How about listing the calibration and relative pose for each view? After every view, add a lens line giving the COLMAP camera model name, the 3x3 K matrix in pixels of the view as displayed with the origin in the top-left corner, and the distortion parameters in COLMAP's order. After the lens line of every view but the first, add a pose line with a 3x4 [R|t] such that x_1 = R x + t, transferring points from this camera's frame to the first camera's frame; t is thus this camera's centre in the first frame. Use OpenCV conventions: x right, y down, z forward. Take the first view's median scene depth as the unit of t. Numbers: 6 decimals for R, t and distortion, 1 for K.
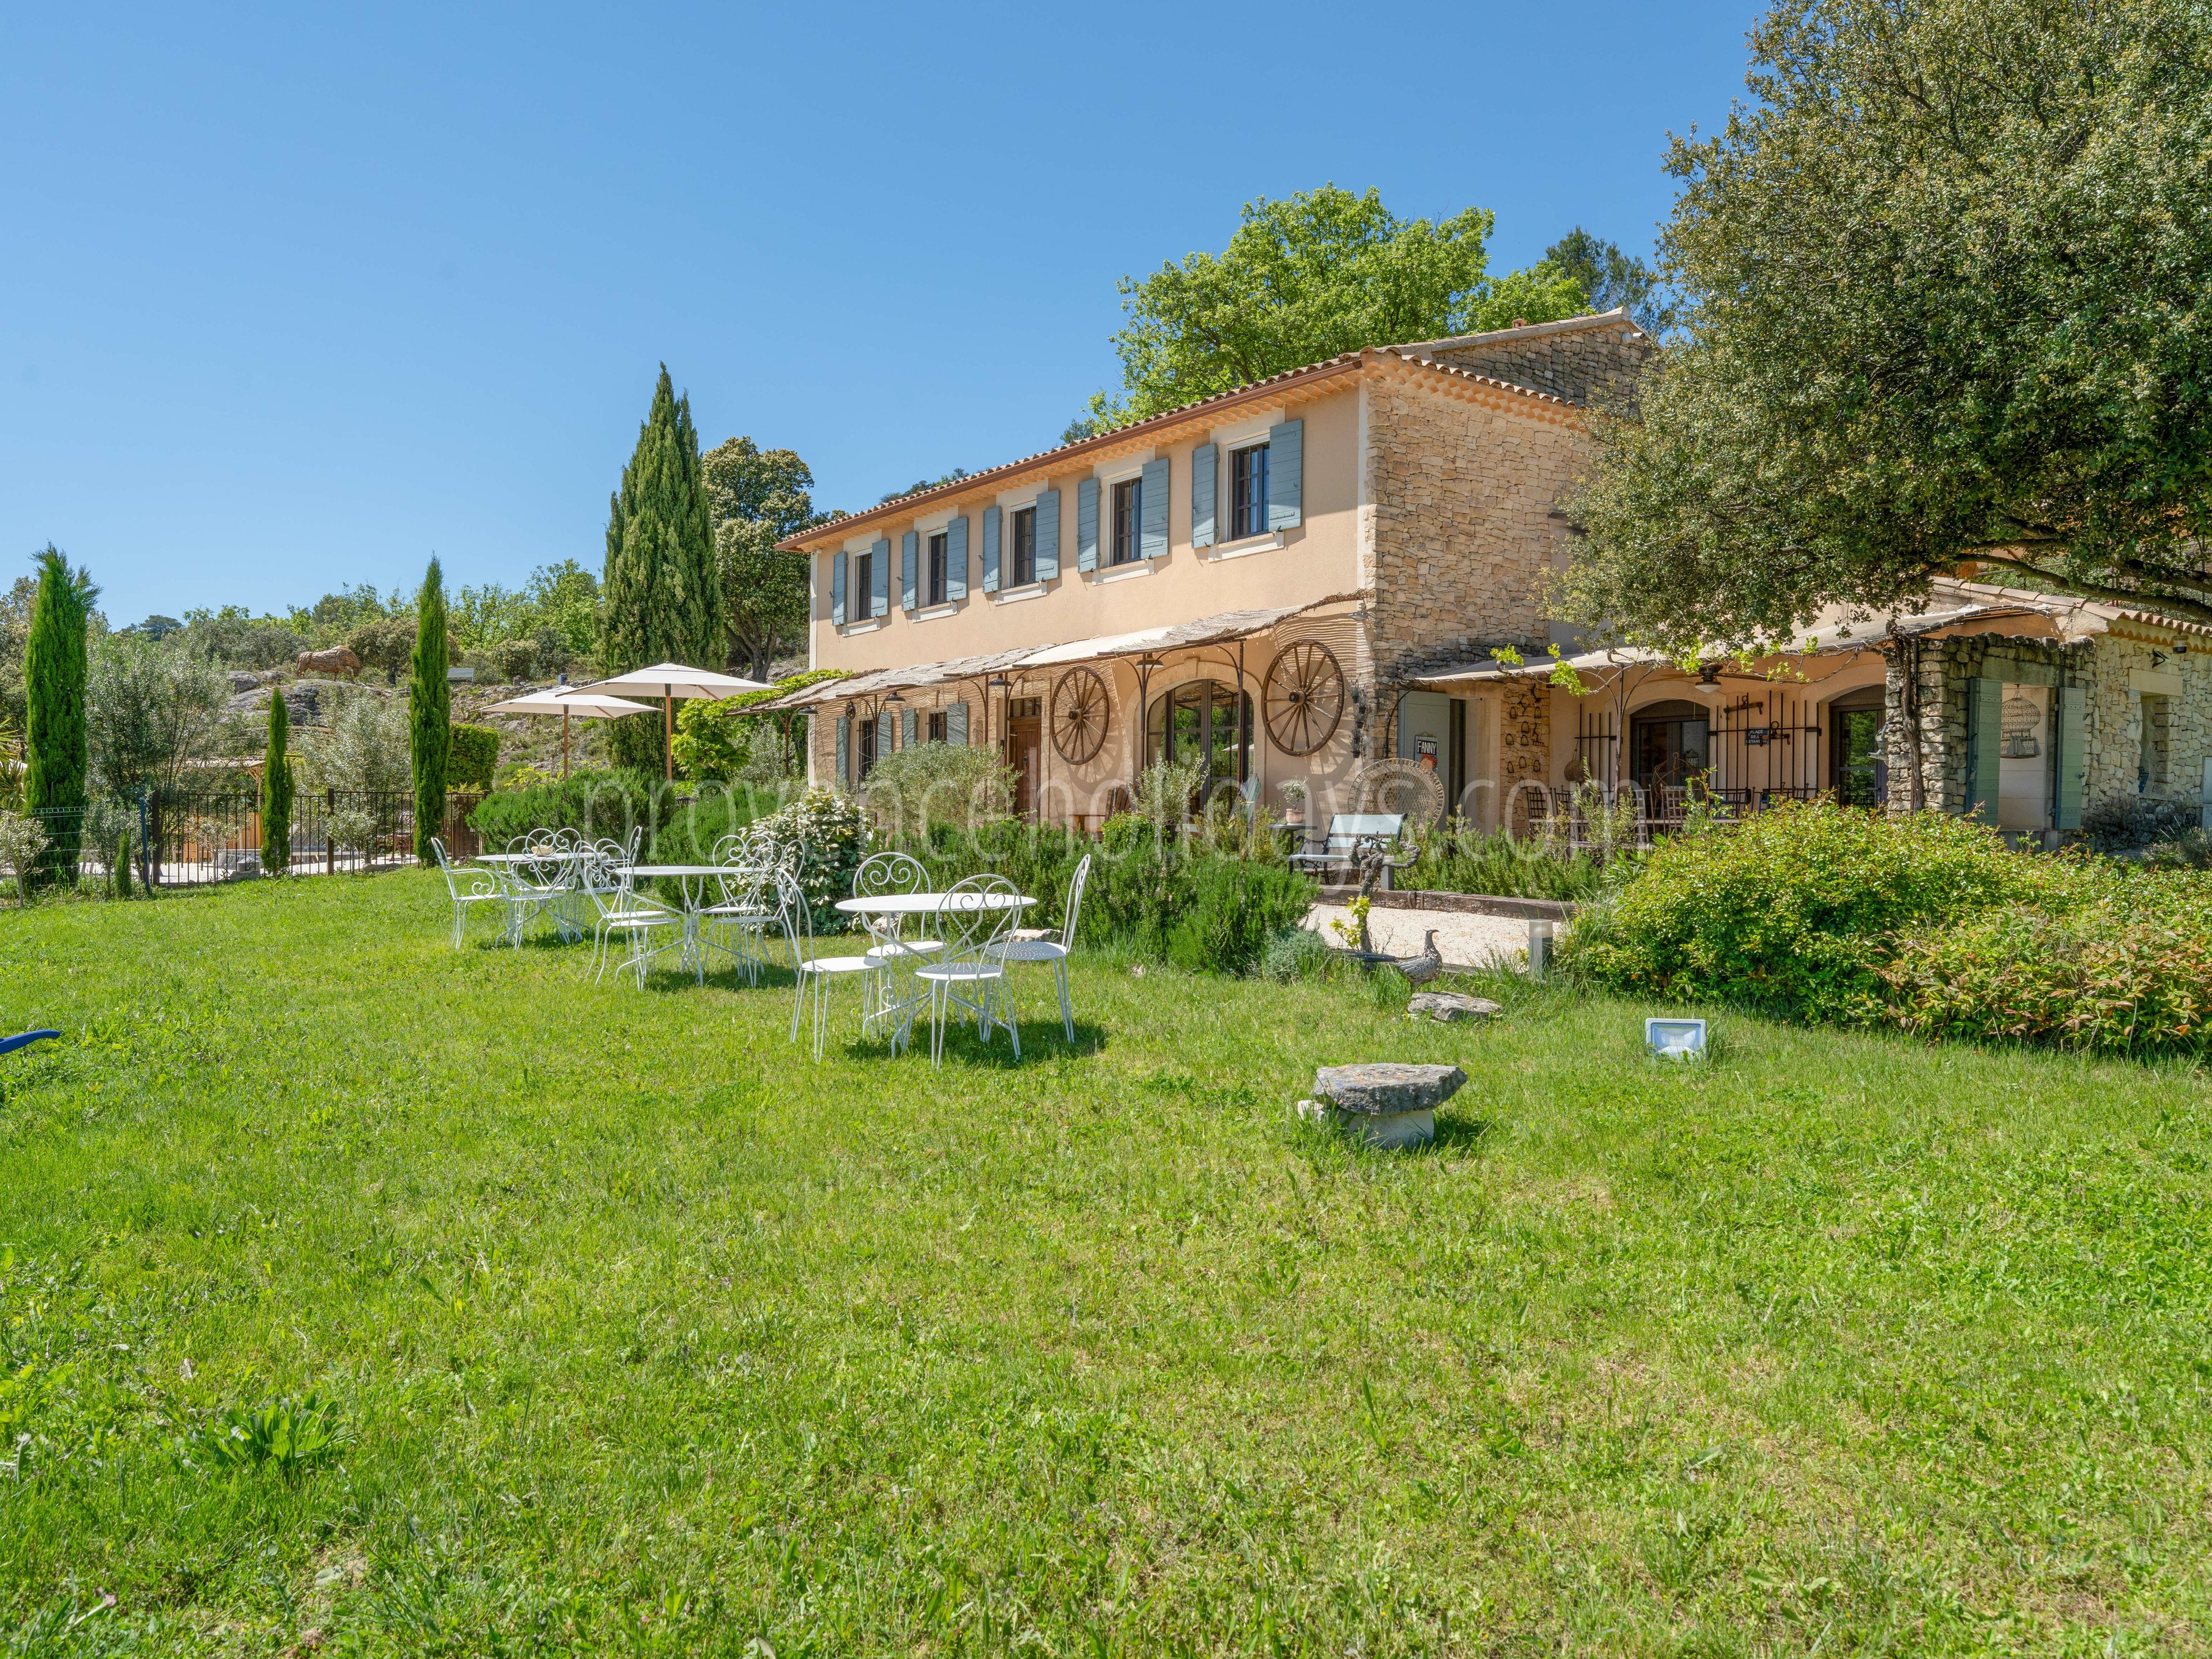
lens RADIAL K [[1836.4, 0, 1098.7], [0, 1836.4, 840.9], [0, 0, 1]] dist [-0.007131, 0.006487]
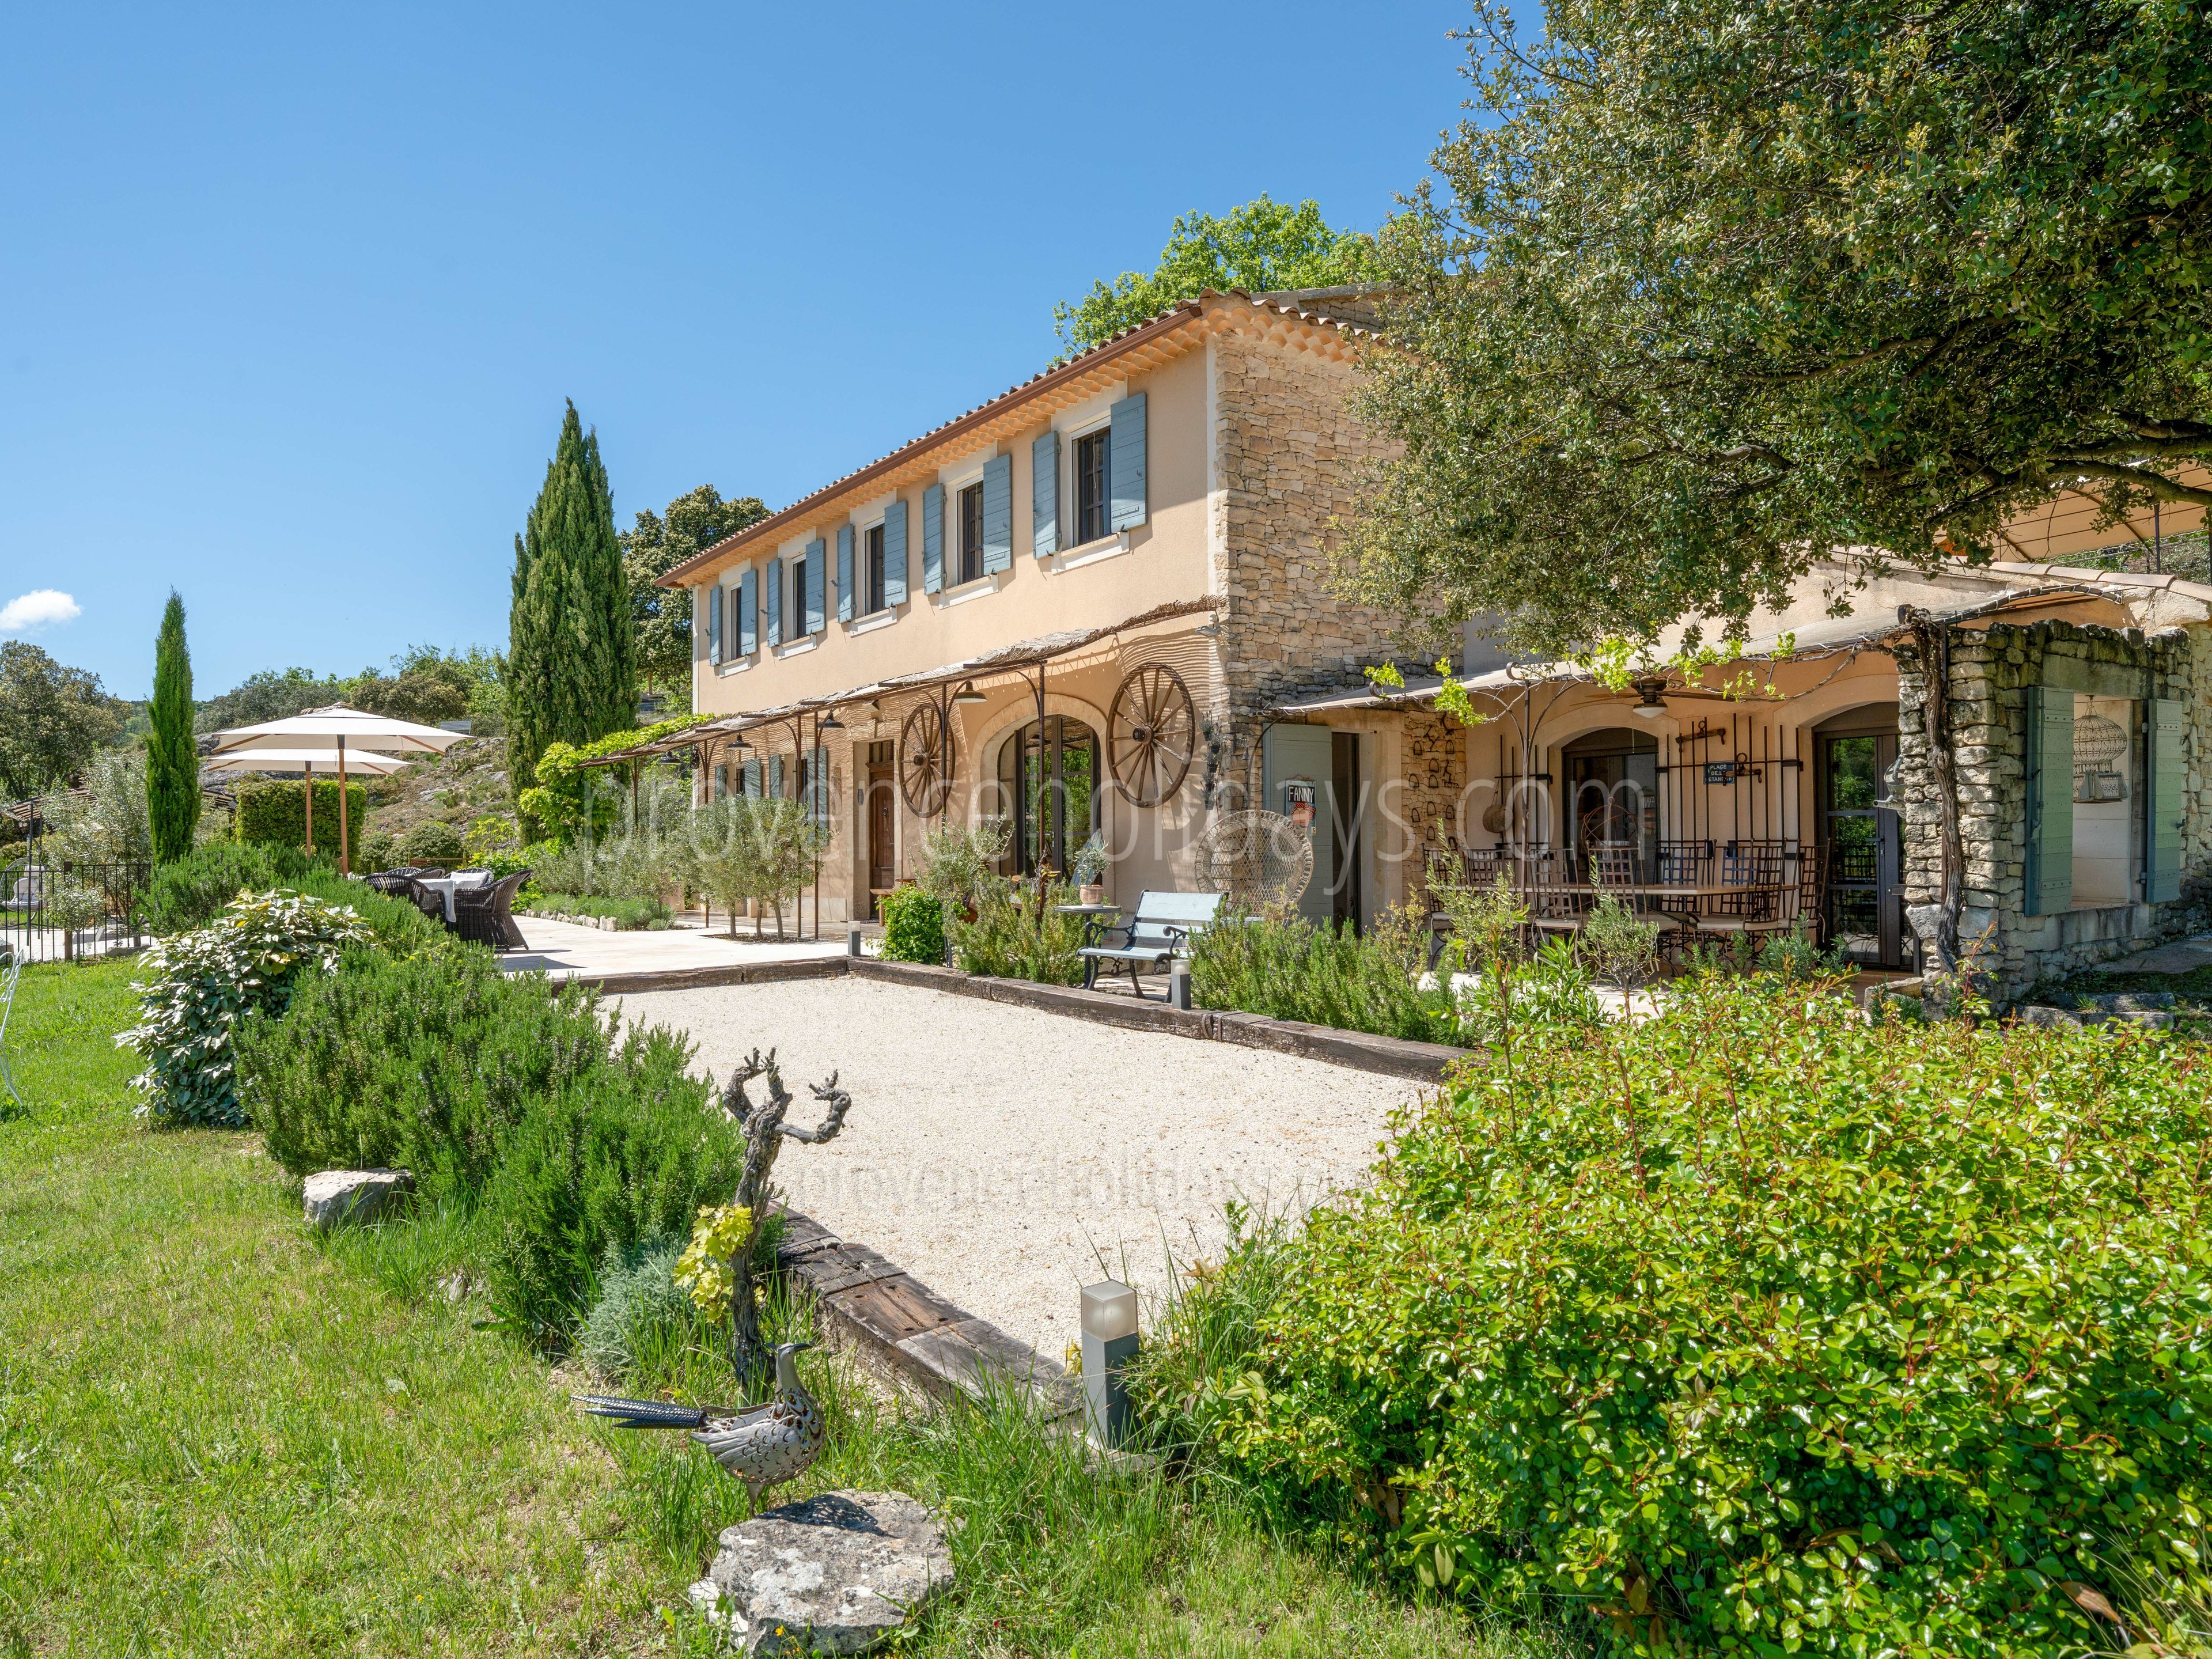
lens RADIAL K [[1602.7, 0, 1115.4], [0, 1602.7, 831.8], [0, 0, 1]] dist [-0.007349, 0.003860]
pose [[0.999372, -0.018657, -0.030125, 0.120577], [0.018109, 0.999668, -0.018339, -0.023630], [0.030457, 0.017782, 0.999378, 0.308184]]
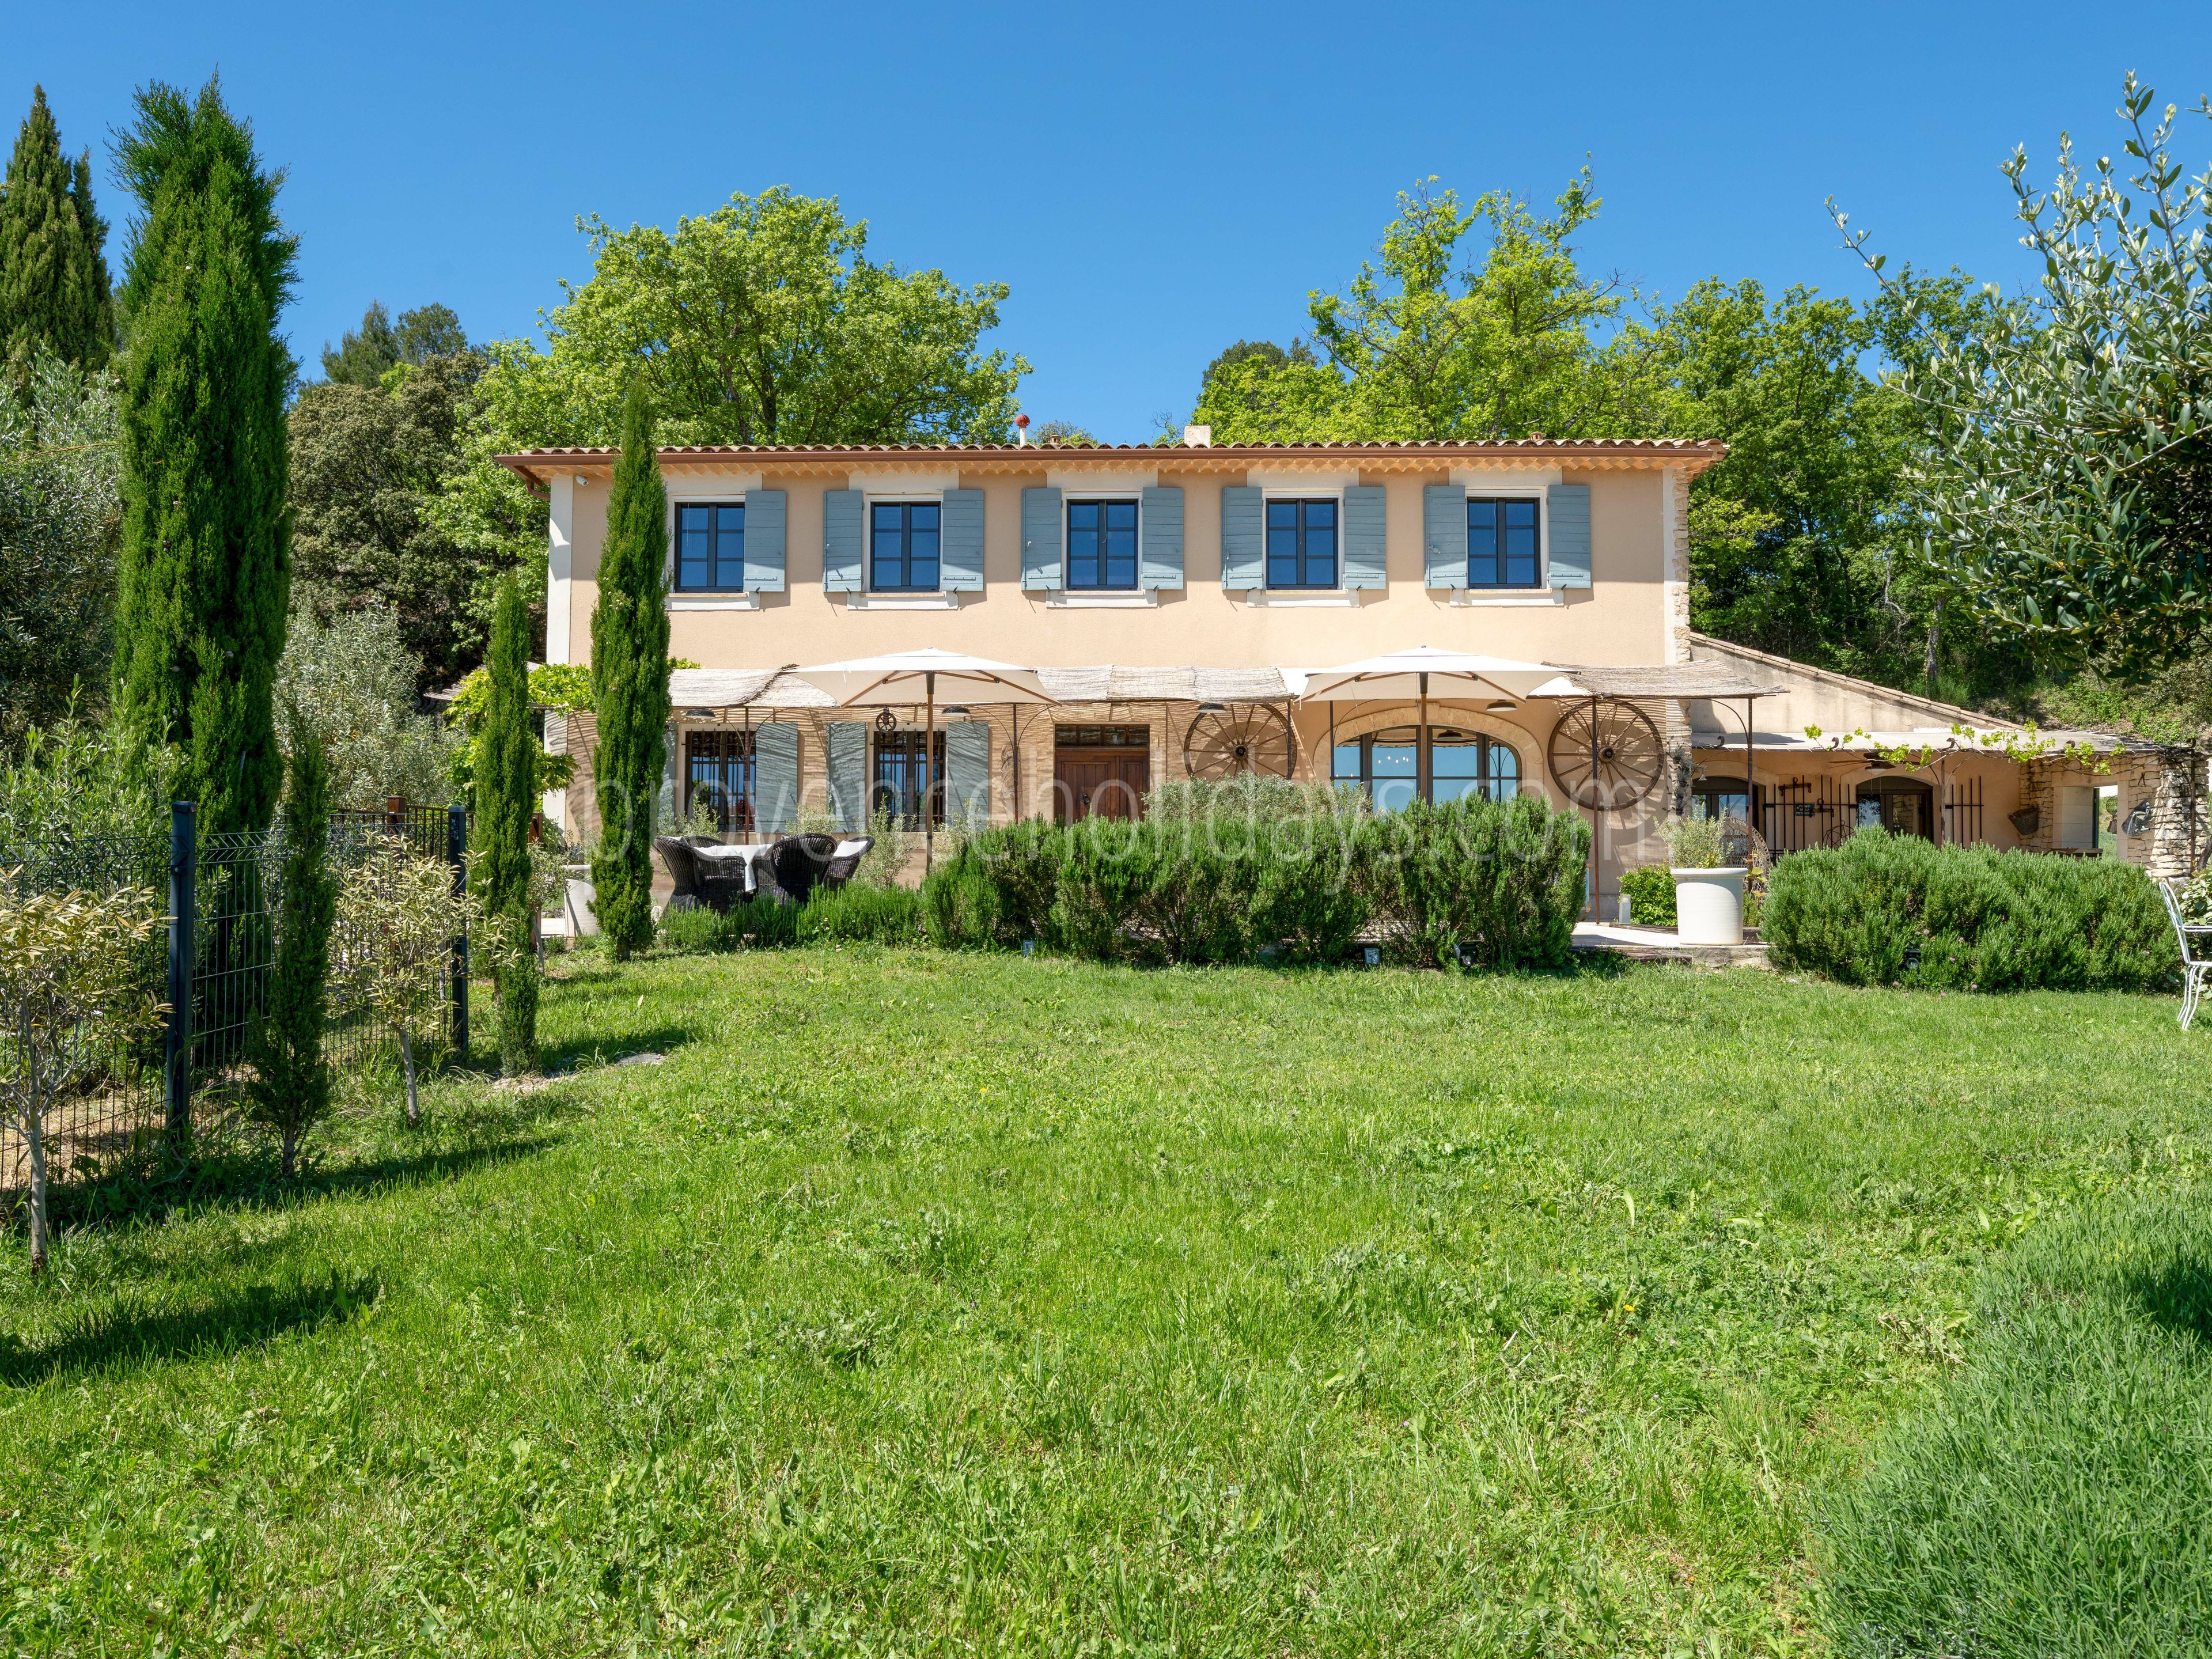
lens RADIAL K [[1602.7, 0, 1115.4], [0, 1602.7, 831.8], [0, 0, 1]] dist [-0.007349, 0.003860]
pose [[0.545431, 0.026892, 0.837724, -0.825474], [0.007167, 0.999299, -0.036746, -0.003329], [-0.838125, 0.026046, 0.544856, 0.770390]]
